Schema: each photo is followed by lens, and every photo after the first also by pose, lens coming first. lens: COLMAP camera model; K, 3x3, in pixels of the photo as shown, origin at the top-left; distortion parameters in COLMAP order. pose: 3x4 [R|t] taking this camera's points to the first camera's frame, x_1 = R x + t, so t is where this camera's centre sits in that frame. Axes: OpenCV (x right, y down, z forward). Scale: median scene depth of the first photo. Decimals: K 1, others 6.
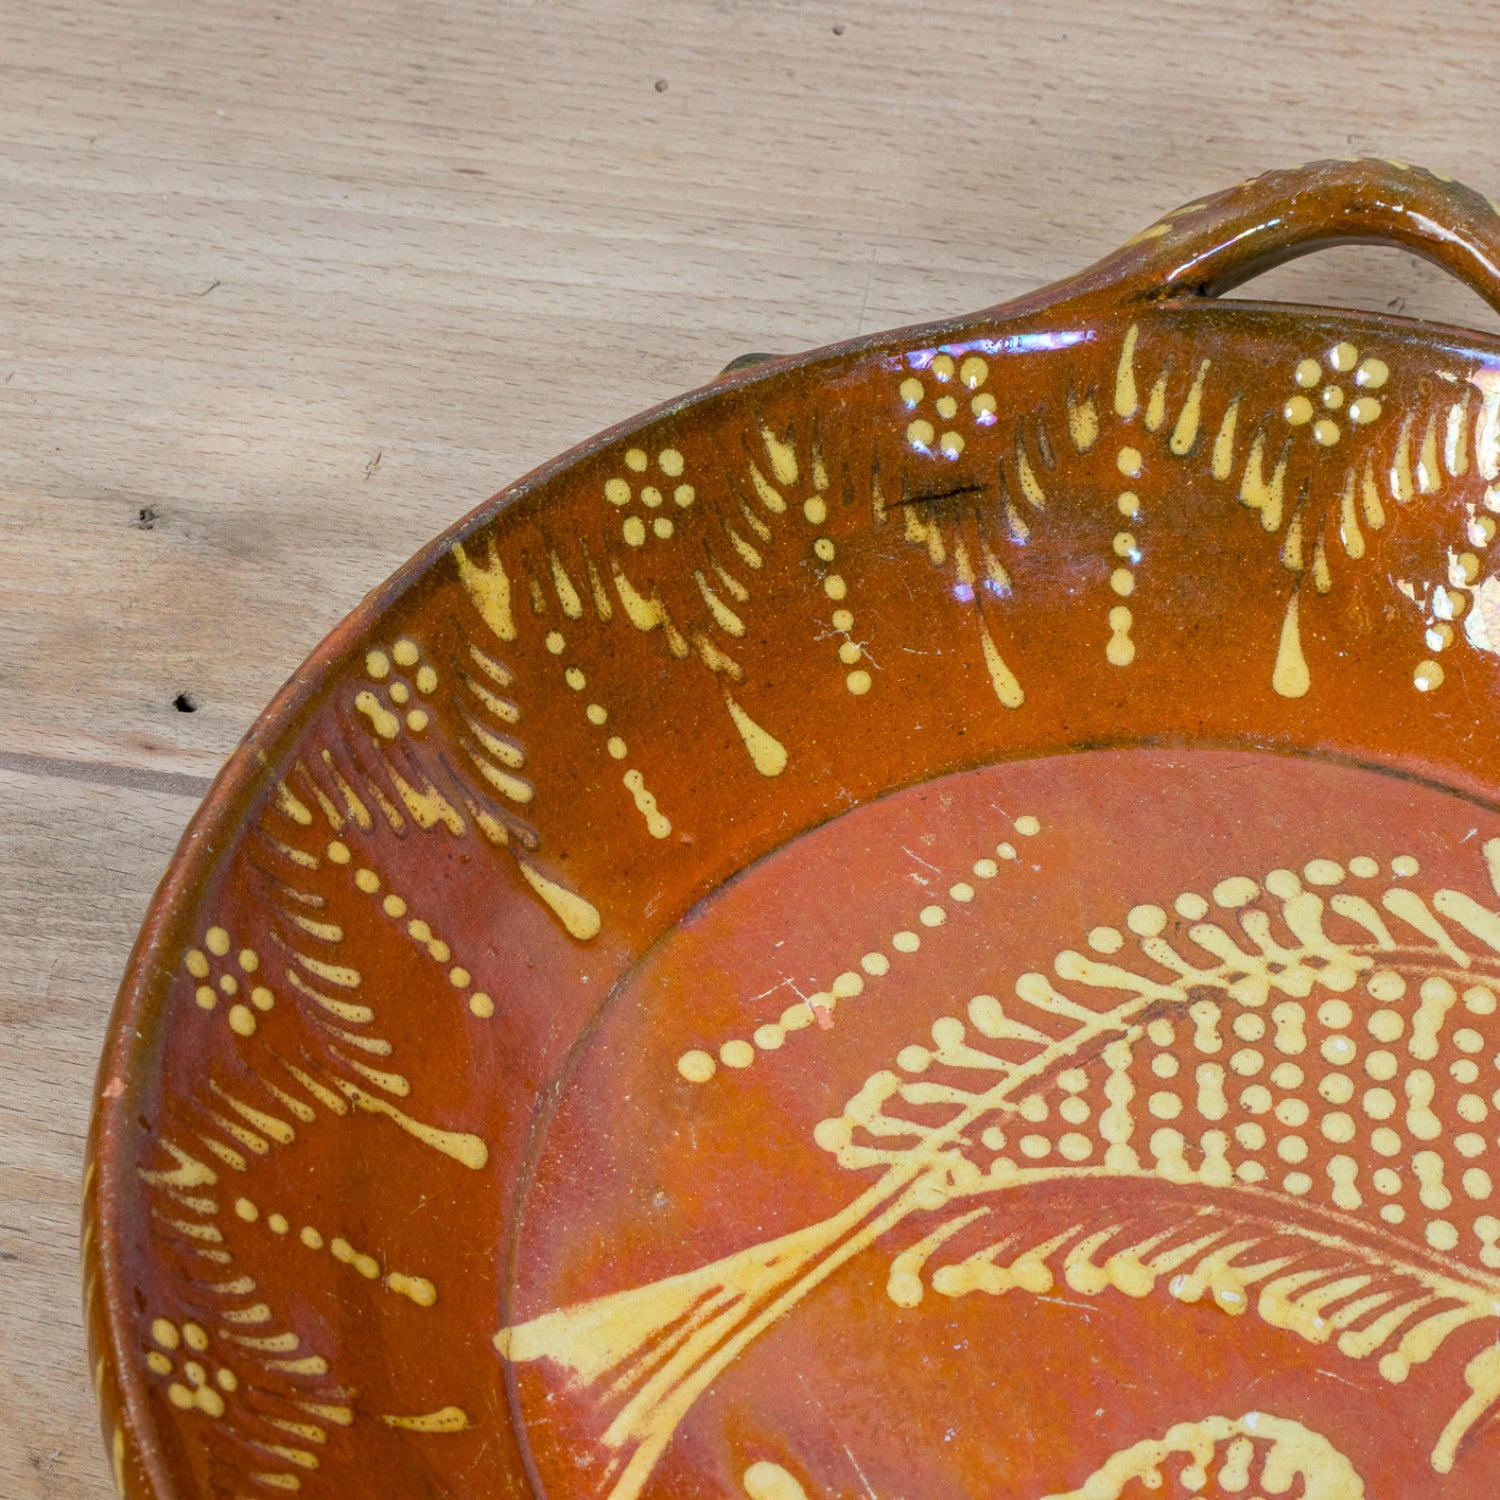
lens RADIAL K [[5193.4, 0, 681.1], [0, 5193.4, 760.4], [0, 0, 1]] dist [0.295928, 0.000000]
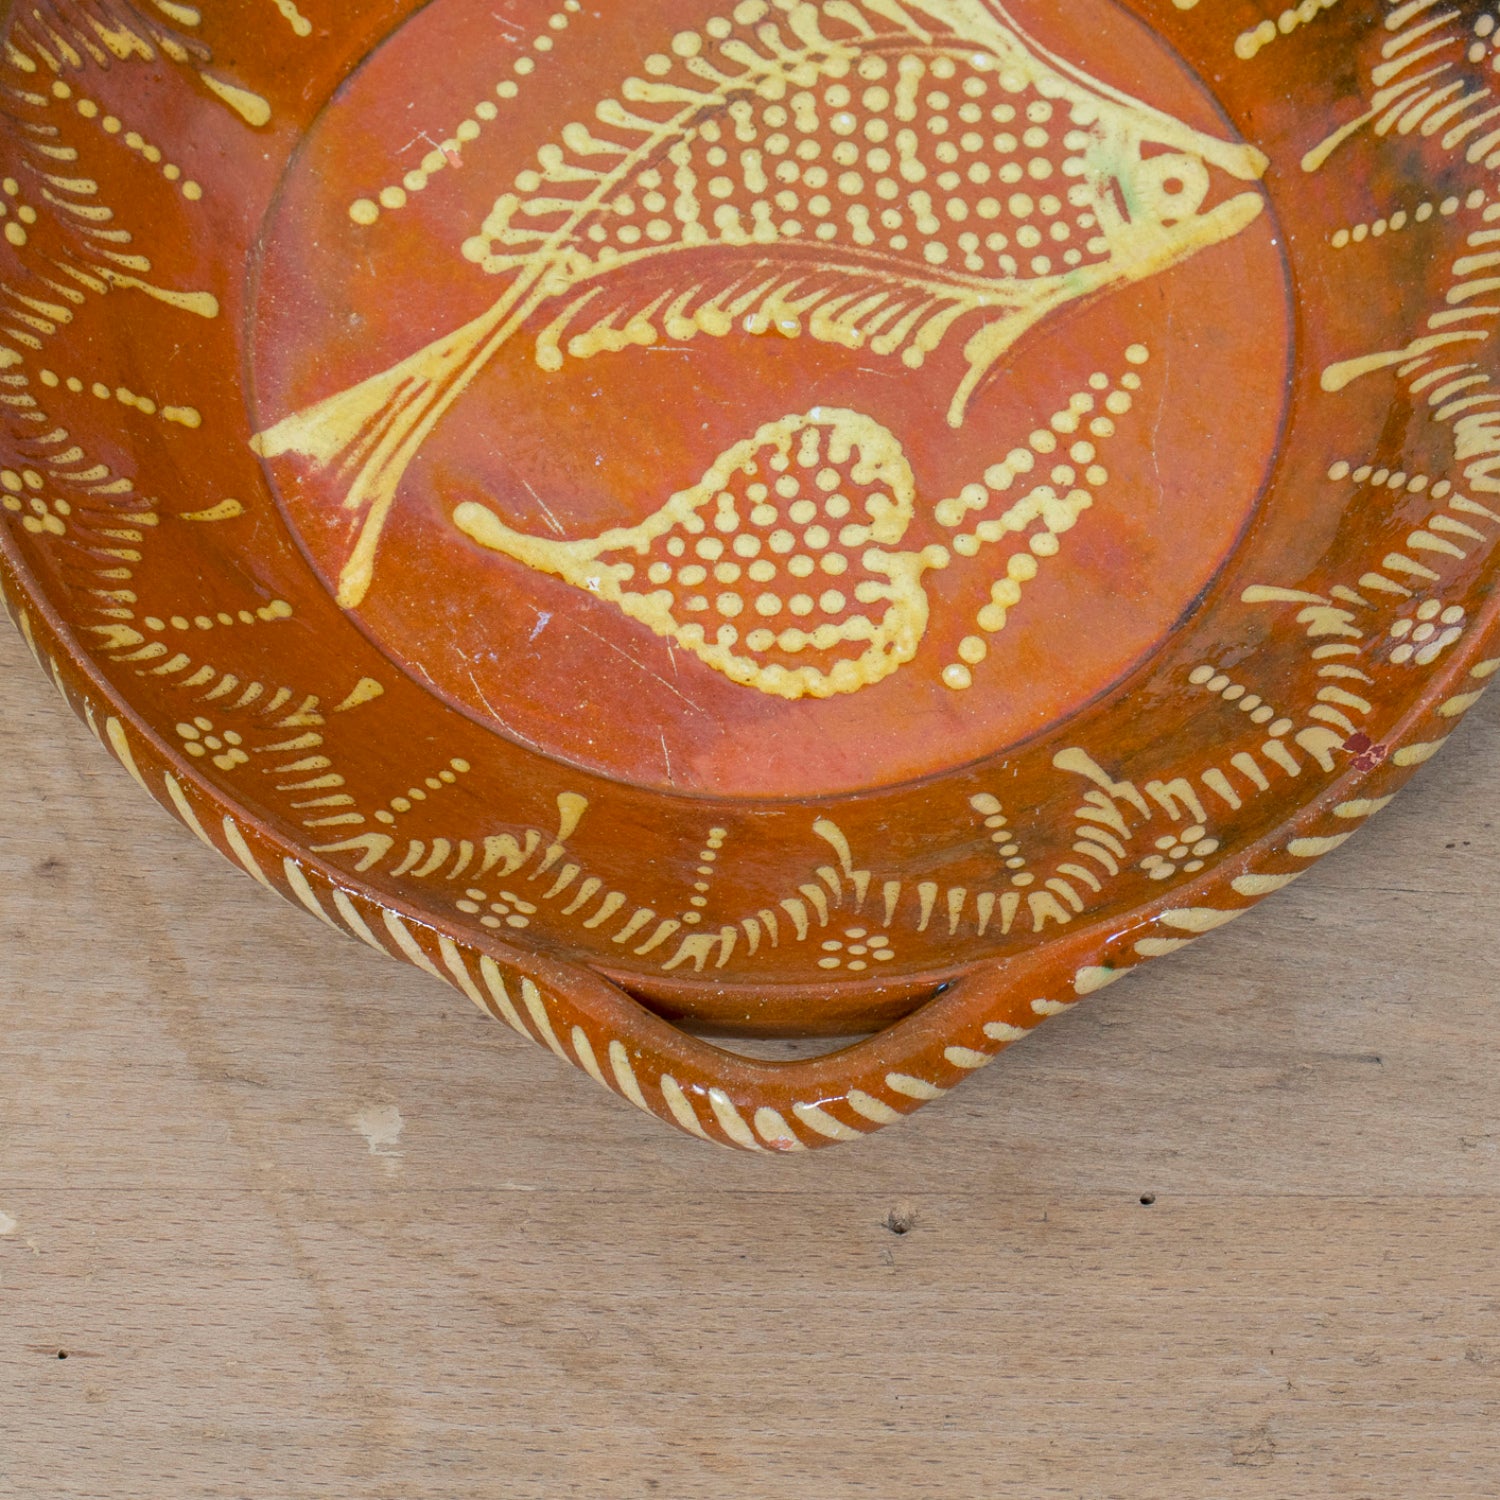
lens RADIAL K [[5193.4, 0, 775.2], [0, 5193.4, 765.3], [0, 0, 1]] dist [0.295928, 0.000000]
pose [[0.983603, -0.163498, 0.076119, -0.017894], [0.144840, 0.967612, 0.206755, -0.062588], [-0.107458, -0.192340, 0.975427, -0.314550]]
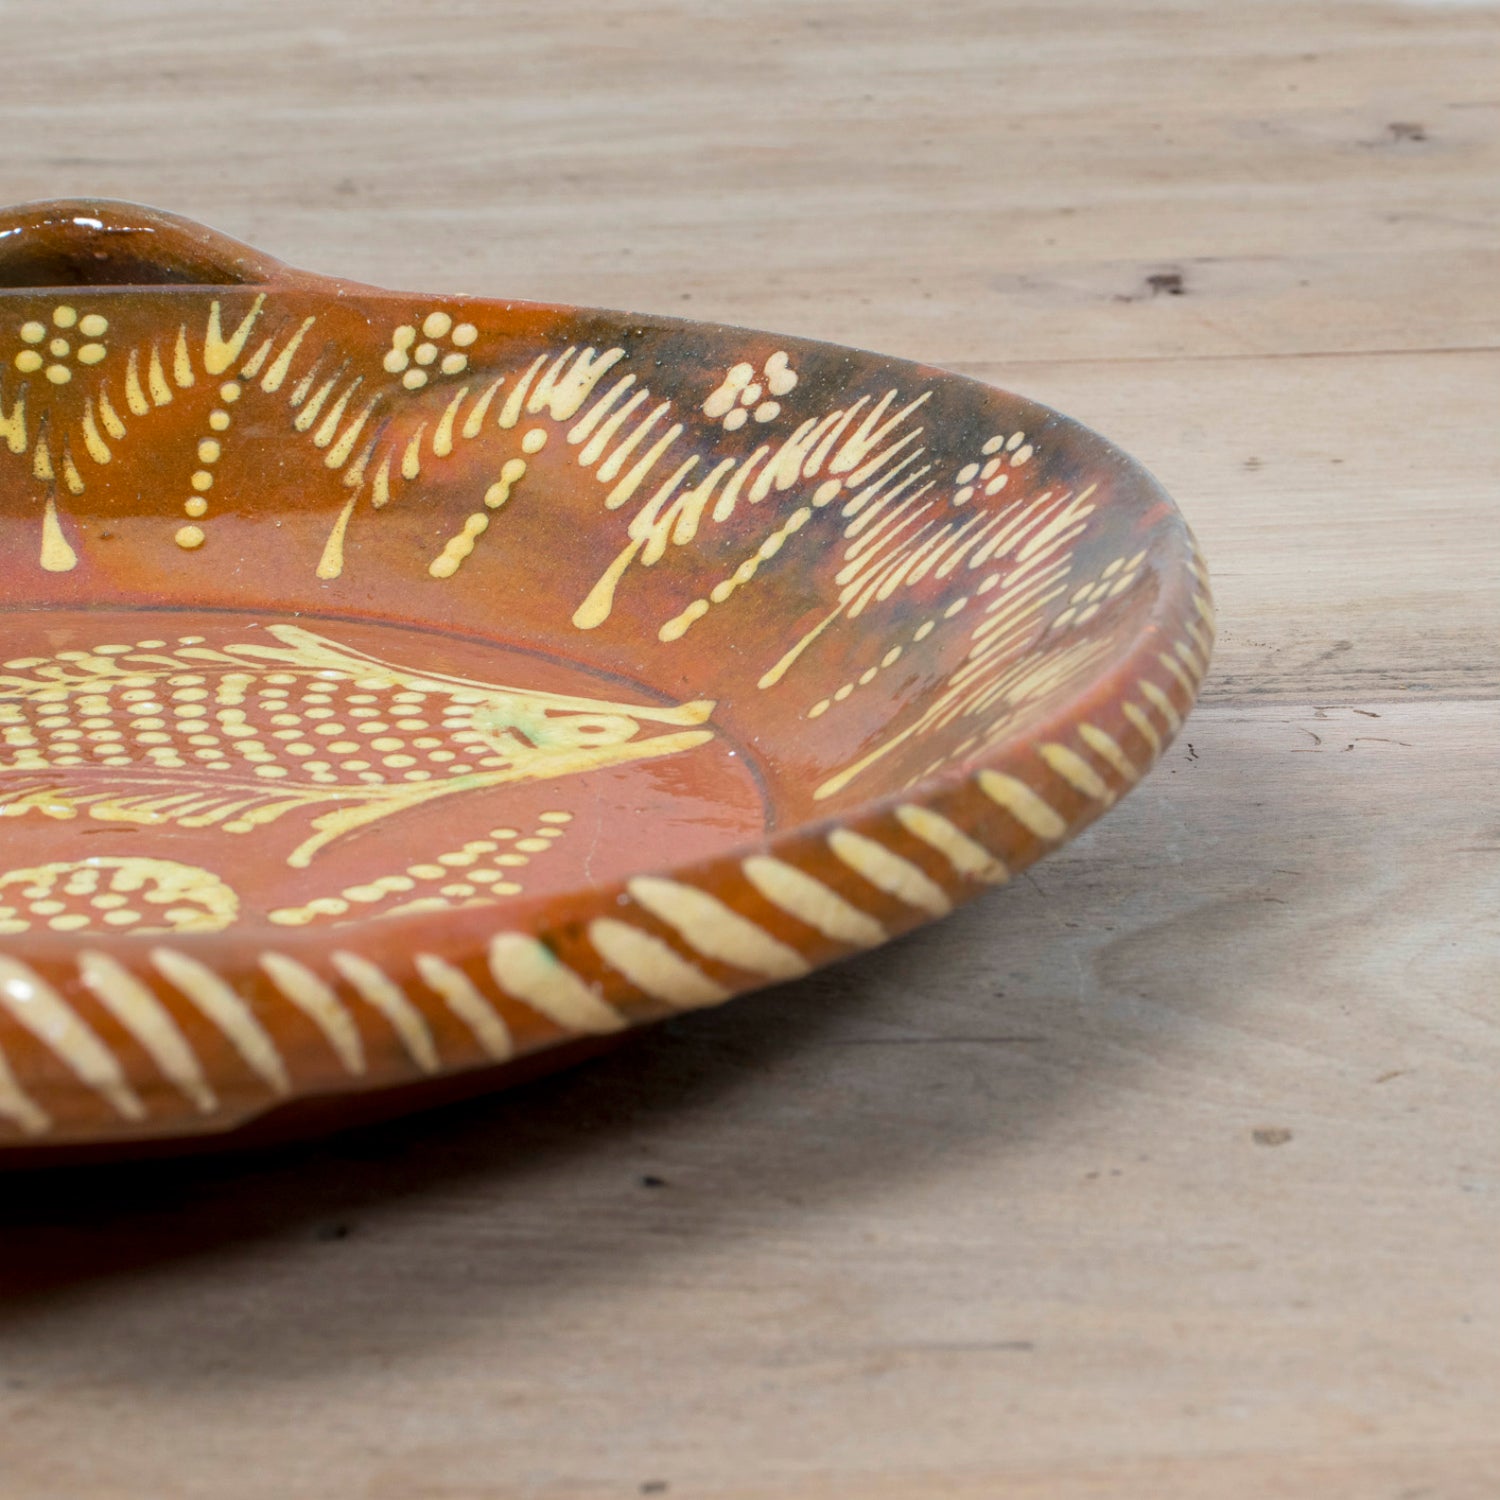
lens RADIAL K [[4265.1, 0, 759.6], [0, 4265.1, 754.4], [0, 0, 1]] dist [0.176208, 0.000000]
pose [[0.955058, -0.075838, 0.286554, 0.004630], [0.224666, 0.815822, -0.532878, 0.517224], [-0.193365, 0.573308, 0.796196, 0.339825]]
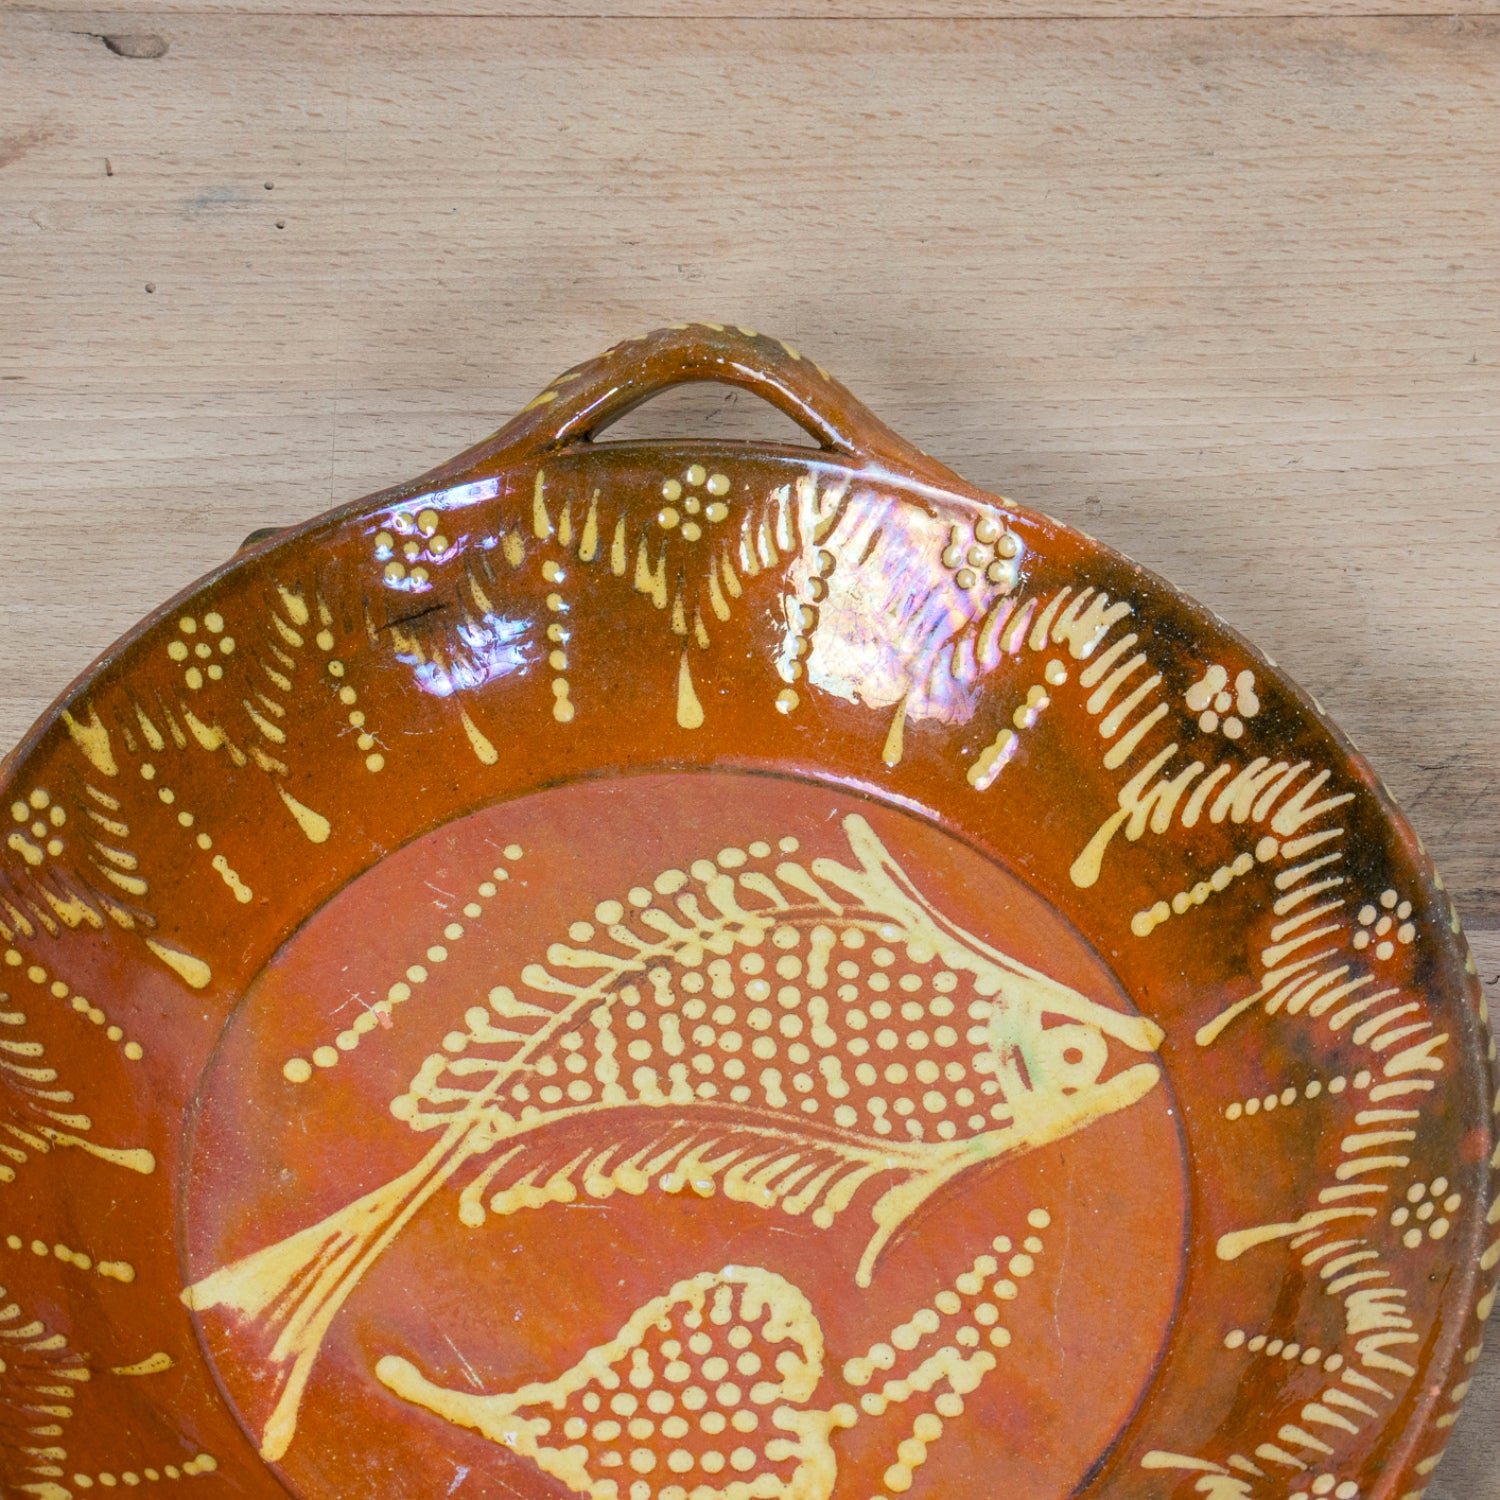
lens RADIAL K [[5193.4, 0, 685.2], [0, 5193.4, 765.3], [0, 0, 1]] dist [0.295928, 0.000000]
pose [[0.985448, -0.139211, 0.097537, -0.018790], [0.132475, 0.988534, 0.072463, -0.105330], [-0.106507, -0.058487, 0.992590, -0.358098]]
